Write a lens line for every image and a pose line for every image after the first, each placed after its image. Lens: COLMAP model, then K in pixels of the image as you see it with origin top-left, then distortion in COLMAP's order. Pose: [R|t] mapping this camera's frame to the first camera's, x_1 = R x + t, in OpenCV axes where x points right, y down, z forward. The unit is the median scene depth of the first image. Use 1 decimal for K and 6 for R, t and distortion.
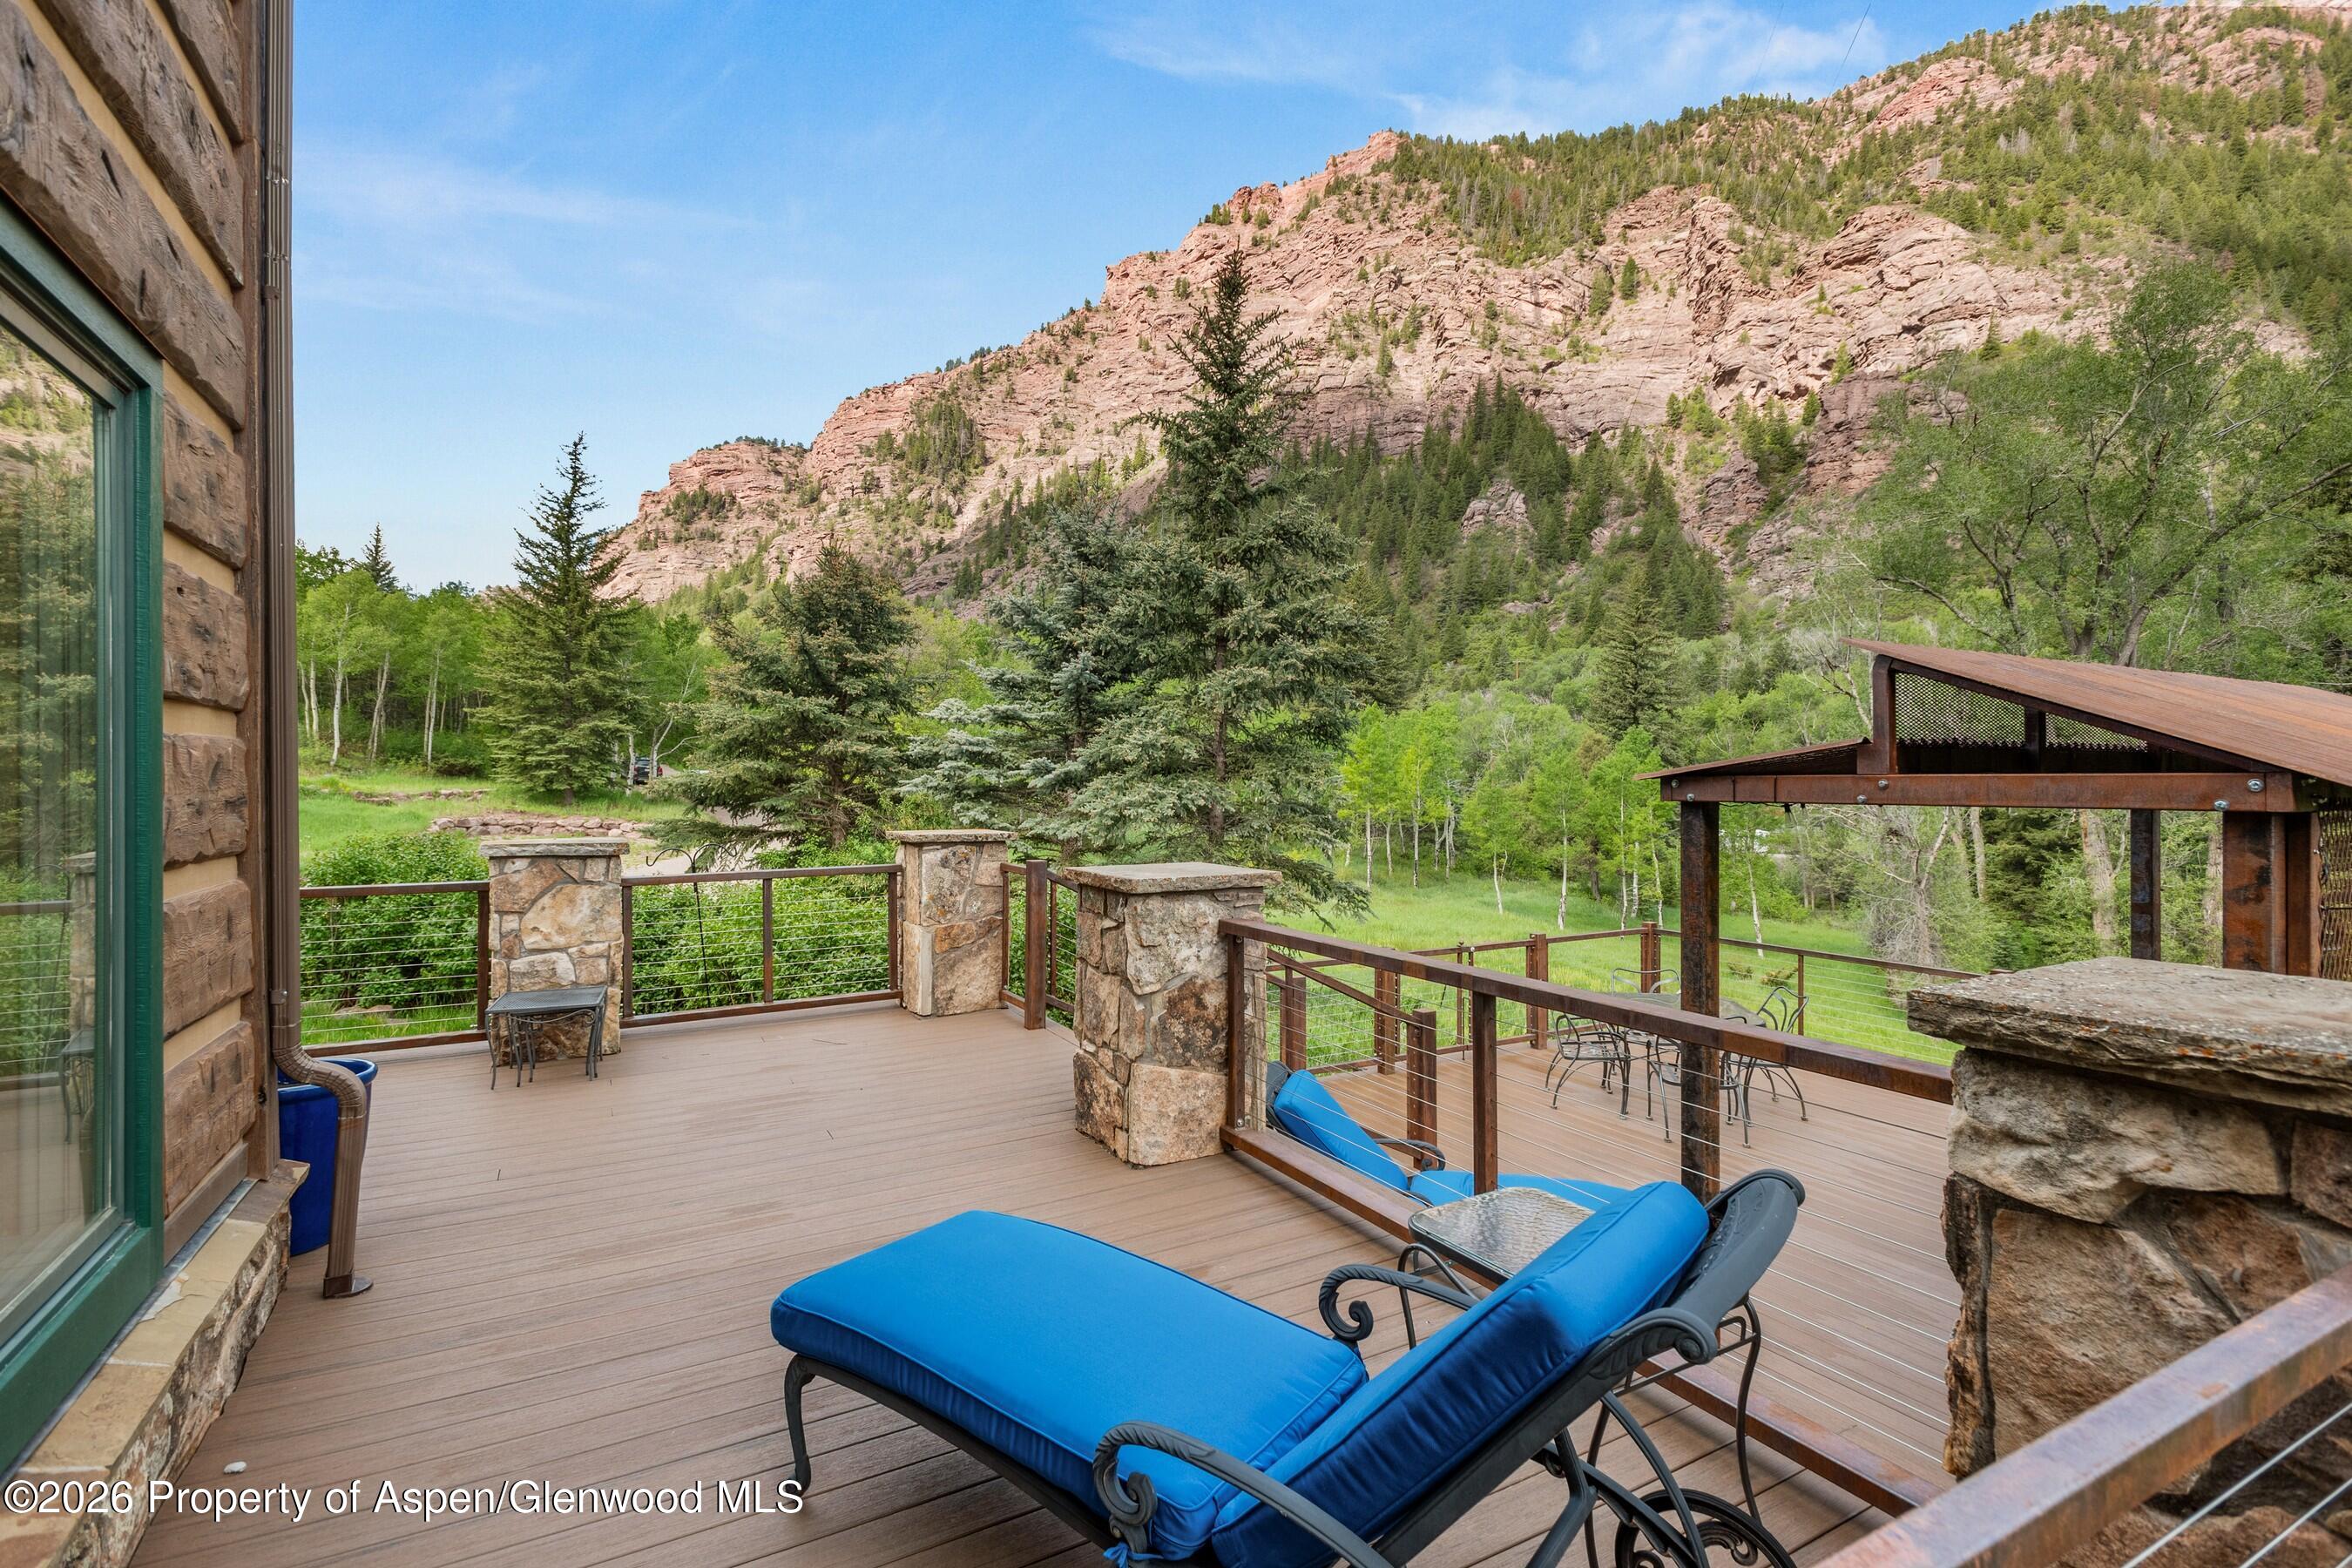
lens RADIAL K [[1085.8, 0, 1173.7], [0, 1085.8, 777.3], [0, 0, 1]] dist [0.001764, 0.000165]
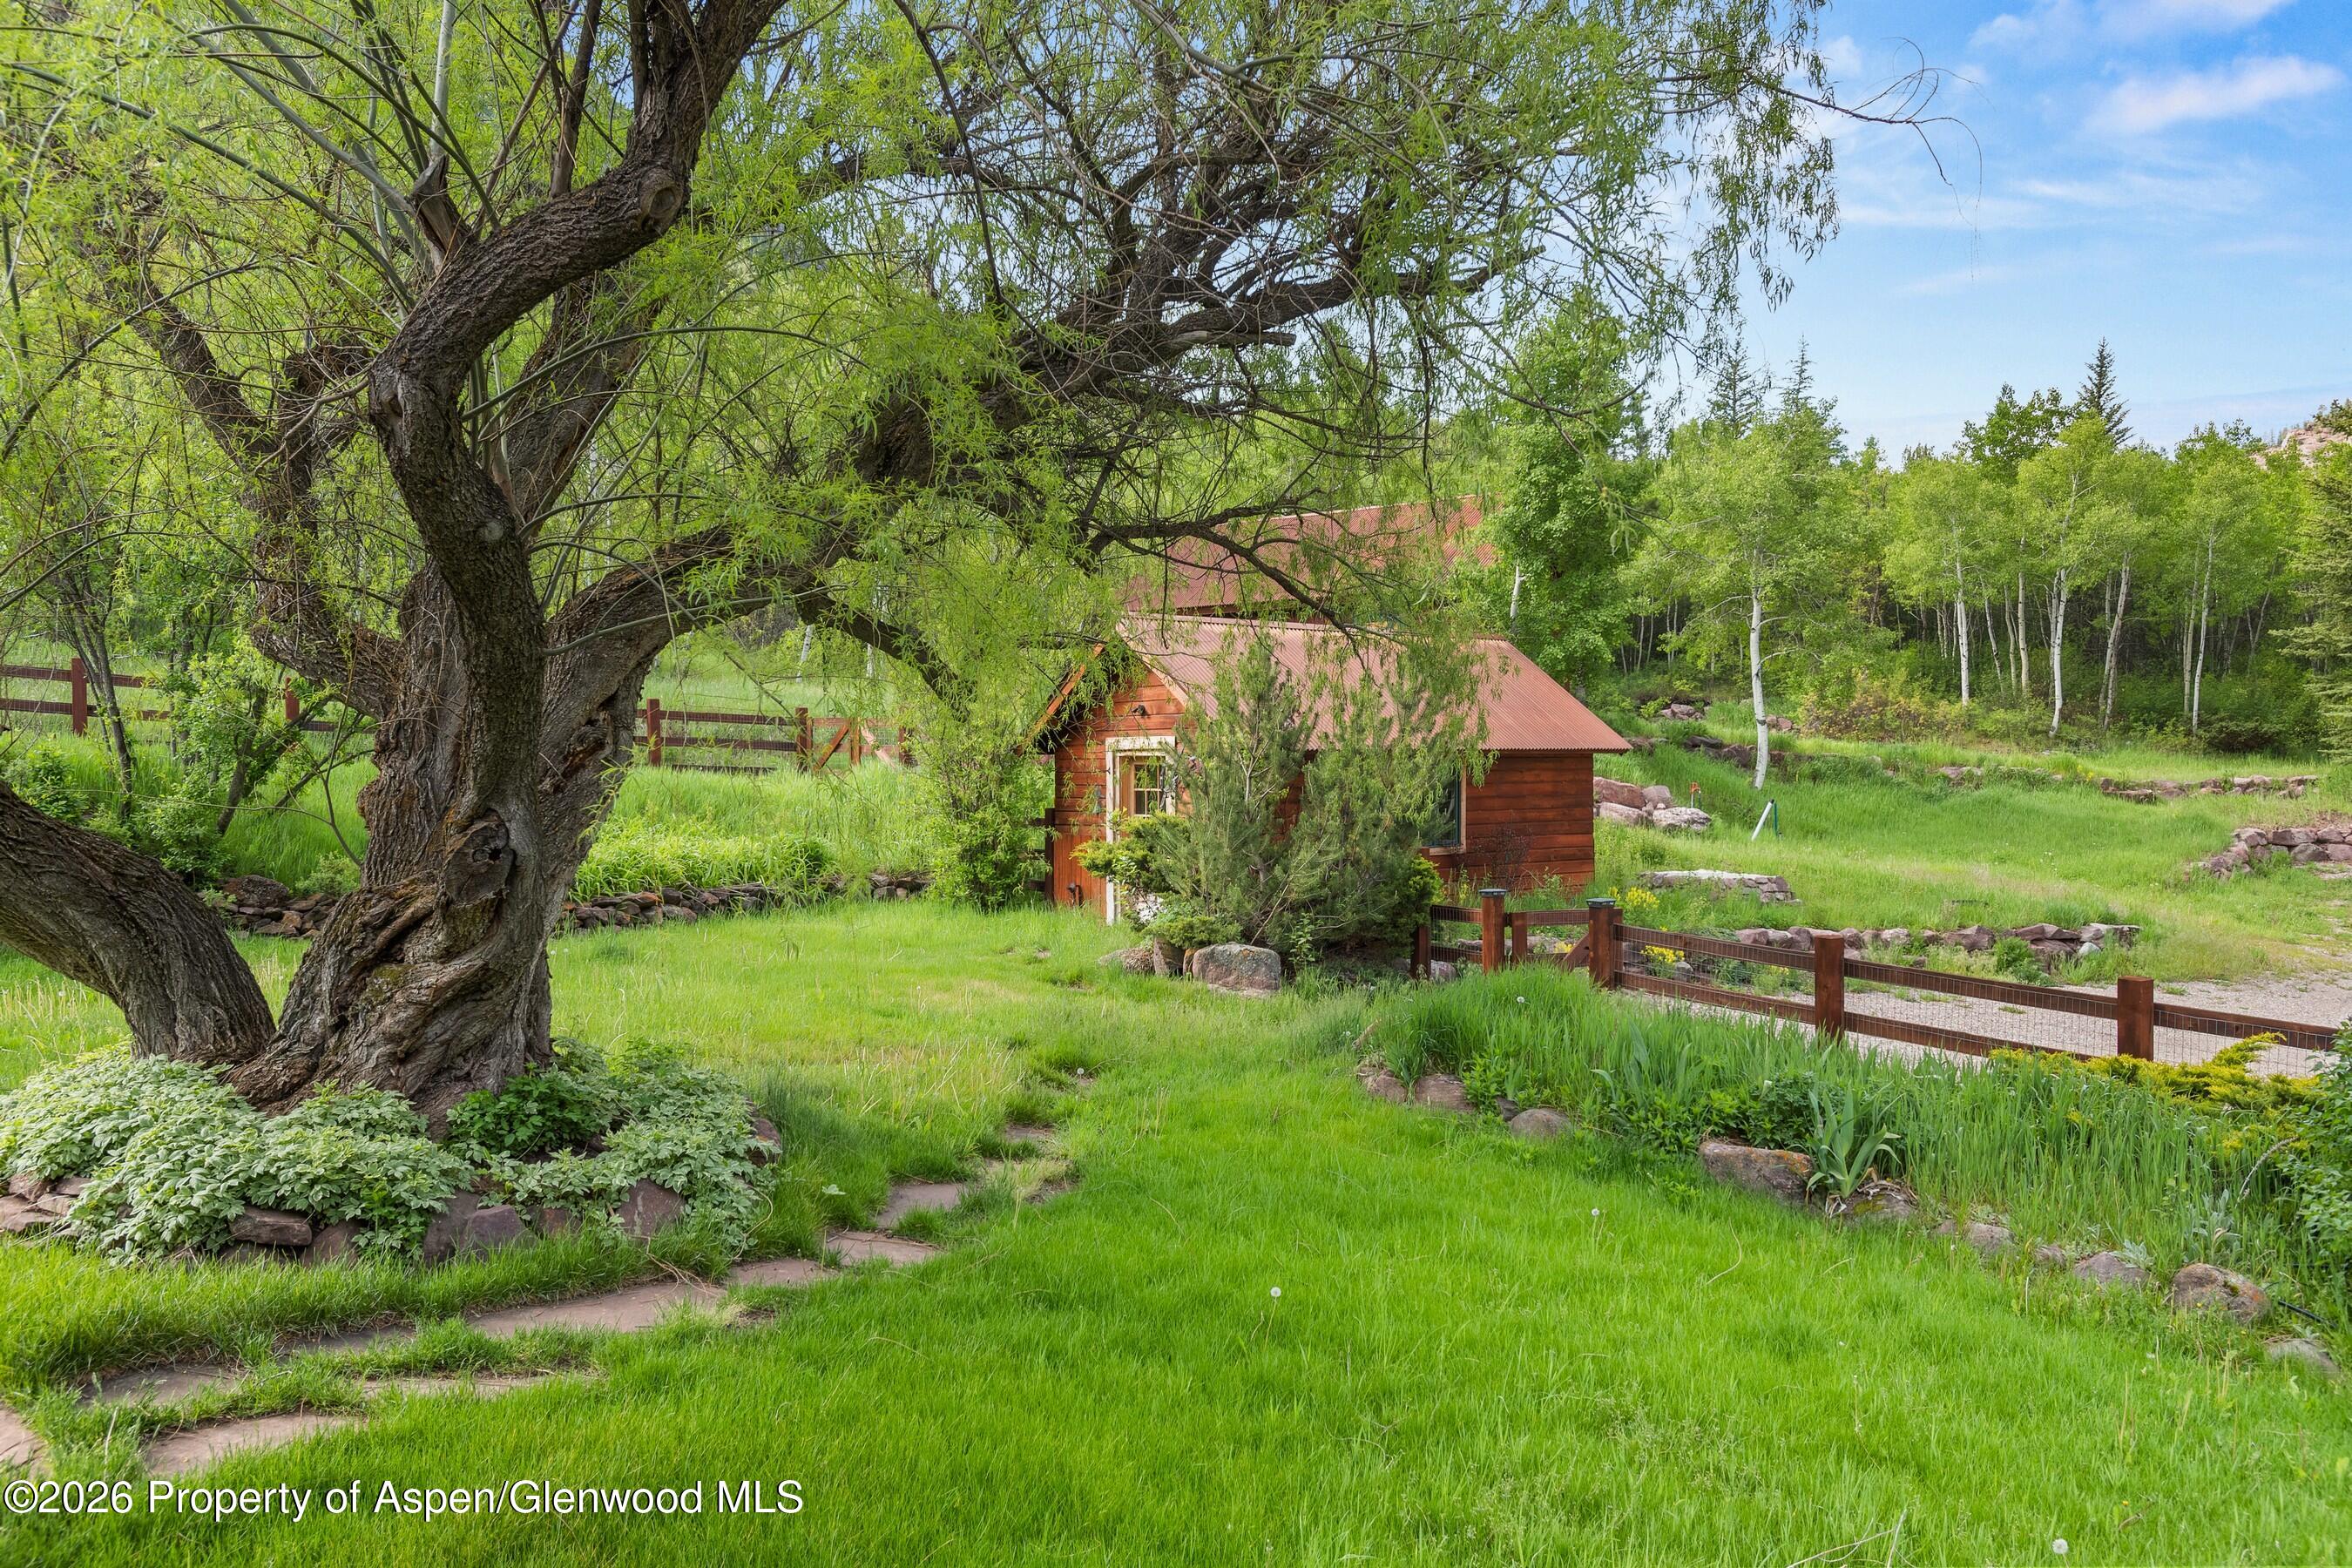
lens RADIAL K [[1769.9, 0, 1177.4], [0, 1769.9, 778.5], [0, 0, 1]] dist [-0.002933, -0.001363]
pose [[0.456164, 0.004372, -0.889885, -0.095528], [0.007177, 0.999937, 0.008592, 0.000656], [0.889867, -0.010306, 0.456104, 0.083524]]
